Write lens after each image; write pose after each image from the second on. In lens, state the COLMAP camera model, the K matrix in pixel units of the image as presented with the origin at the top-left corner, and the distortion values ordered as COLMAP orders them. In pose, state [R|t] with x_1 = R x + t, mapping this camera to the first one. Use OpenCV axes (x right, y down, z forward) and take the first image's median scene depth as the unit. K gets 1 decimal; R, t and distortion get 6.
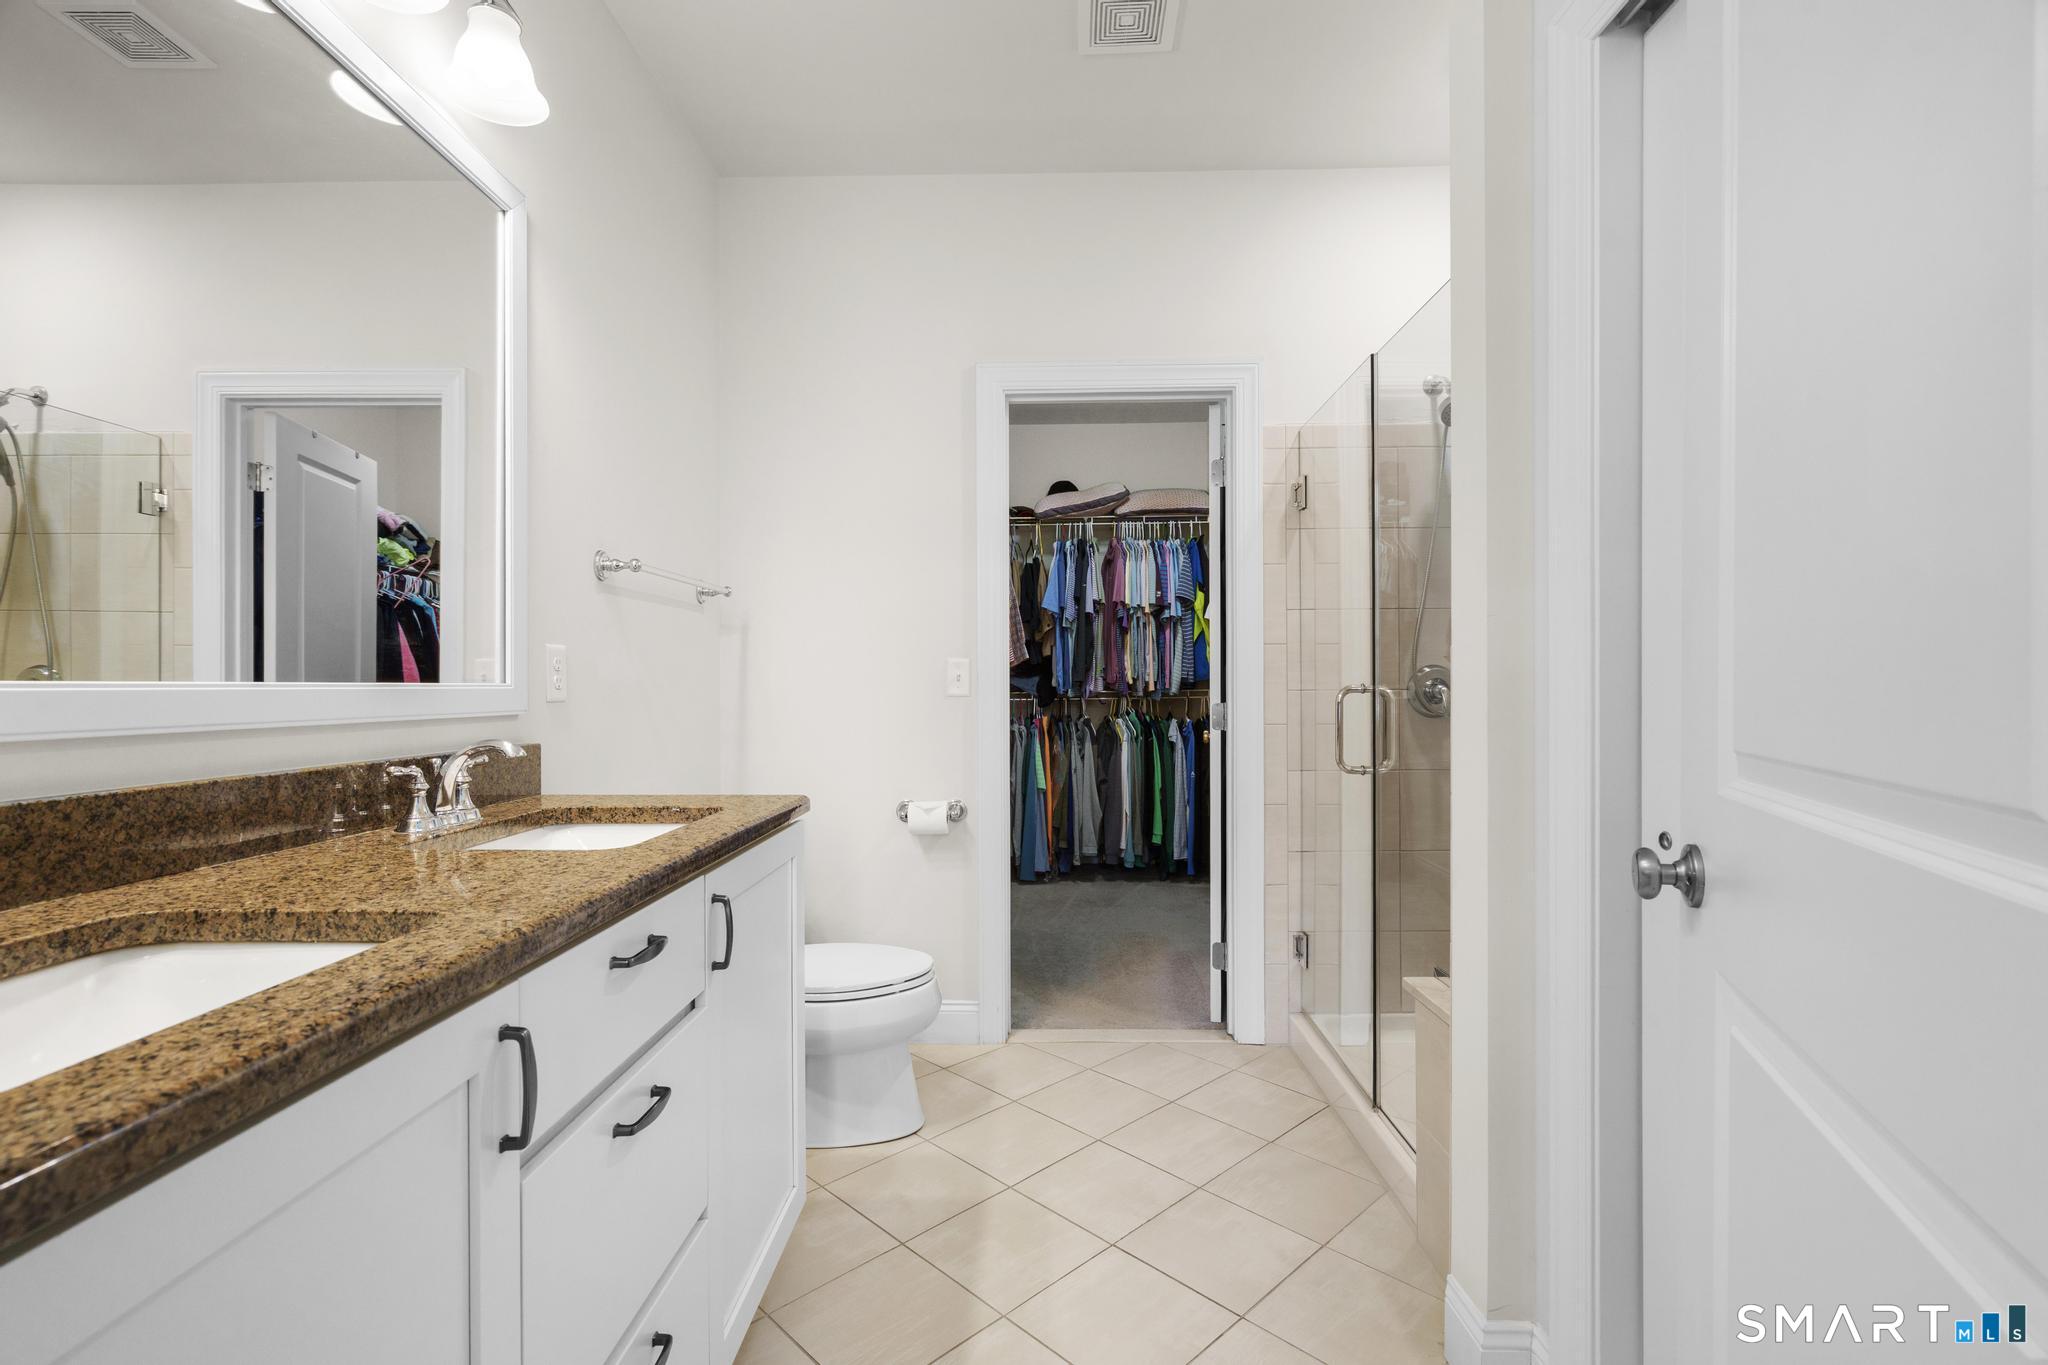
lens RADIAL K [[913.8, 0, 1027.6], [0, 913.8, 683.3], [0, 0, 1]] dist [-0.004654, 0.000715]
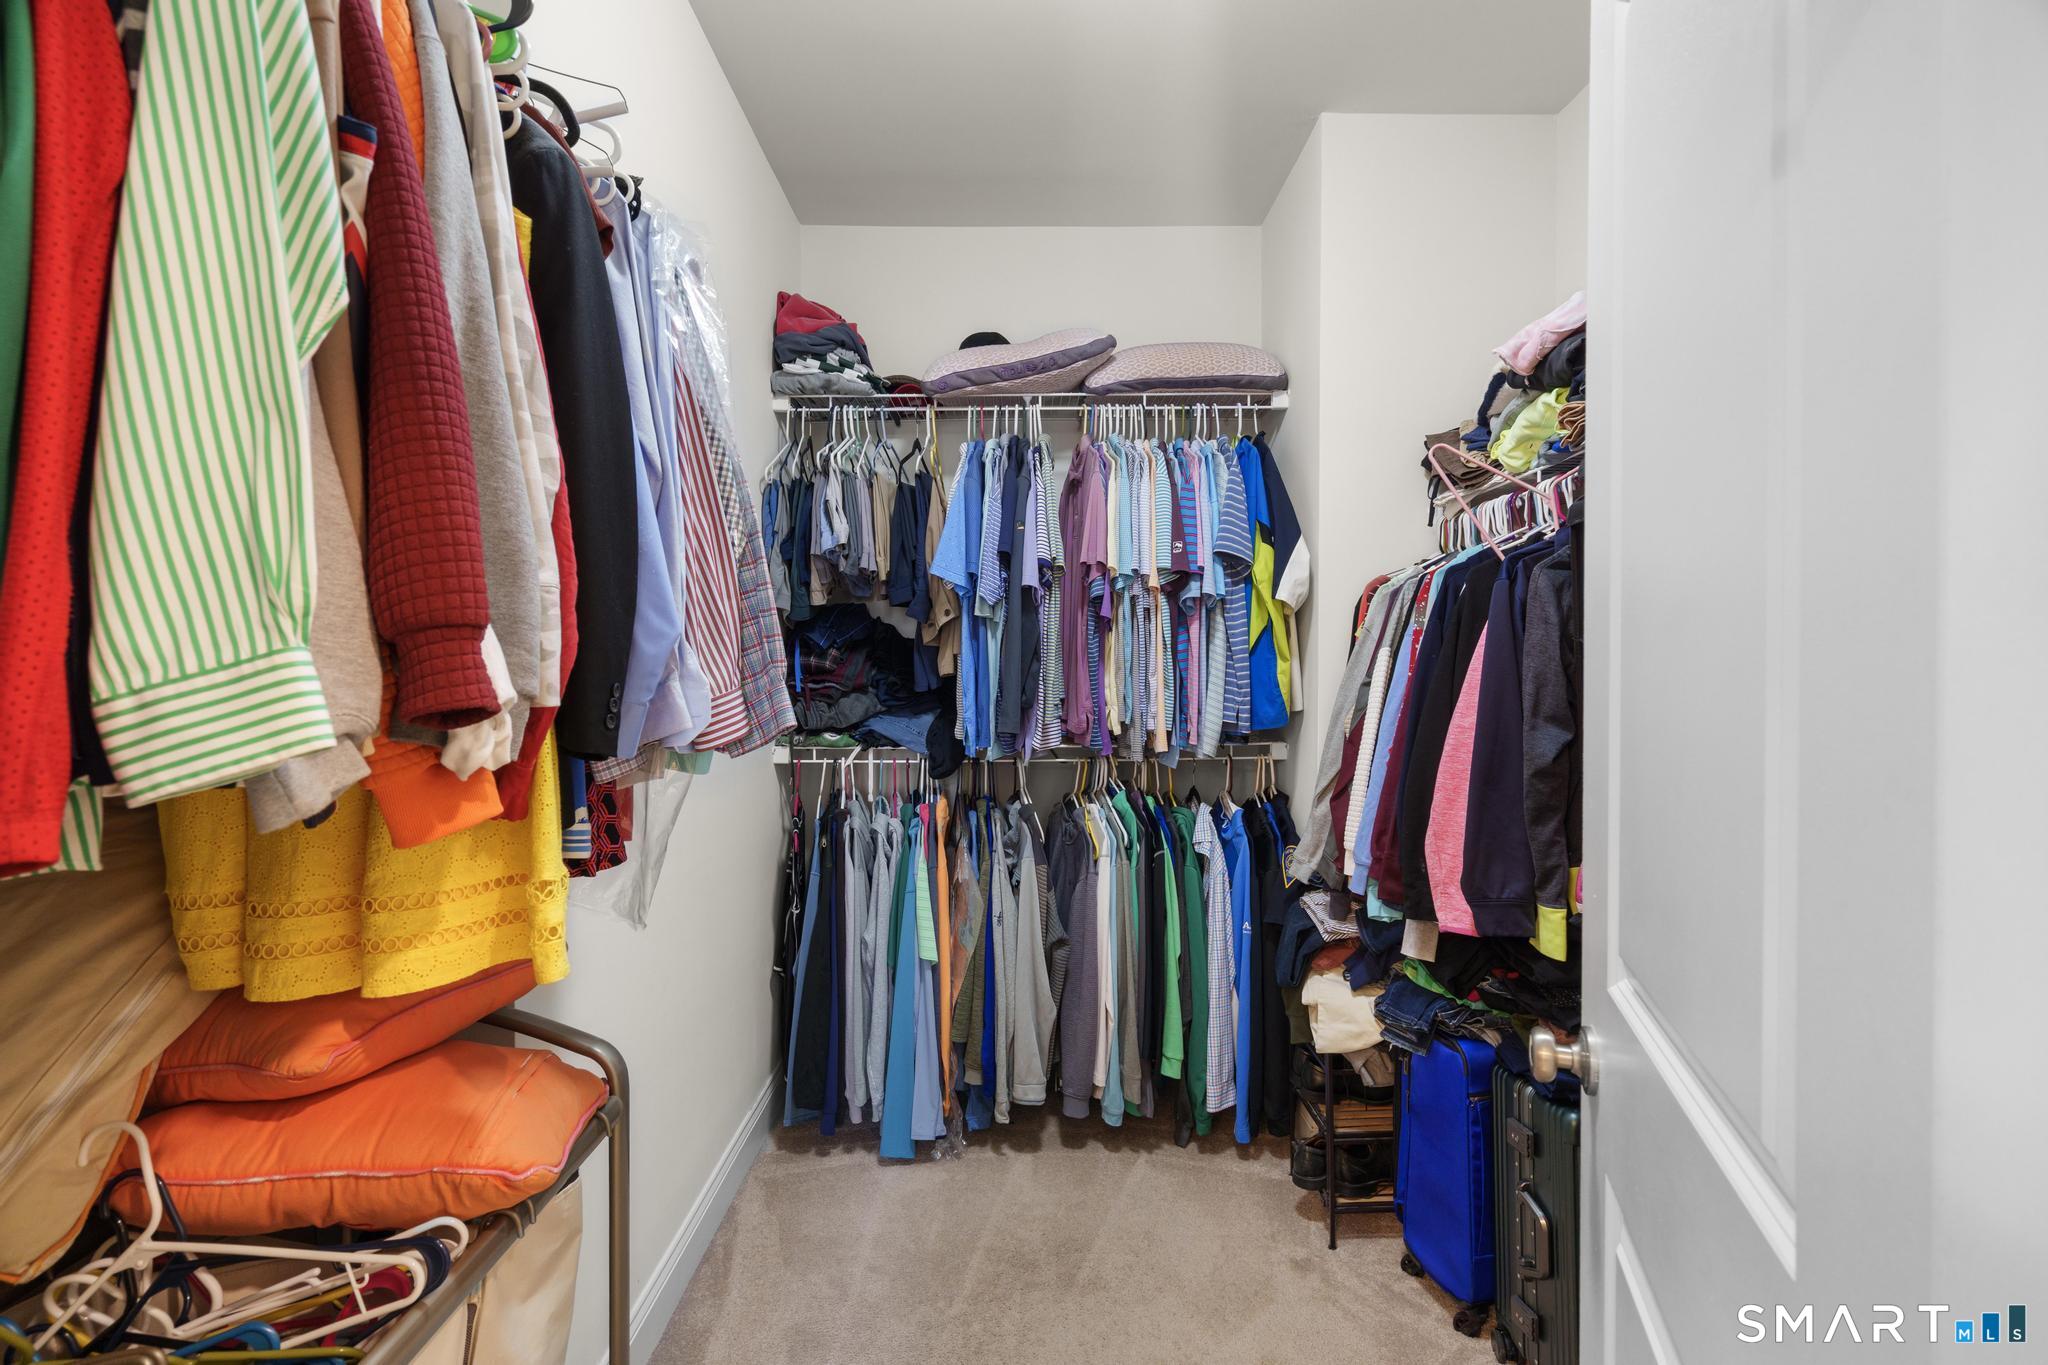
lens RADIAL K [[913.8, 0, 1018.1], [0, 913.8, 685.4], [0, 0, 1]] dist [-0.004654, 0.000715]
pose [[0.999721, 0.002825, 0.023461, 0.049465], [-0.003250, 0.999831, 0.018085, -0.034317], [-0.023406, -0.018156, 0.999561, 0.522440]]
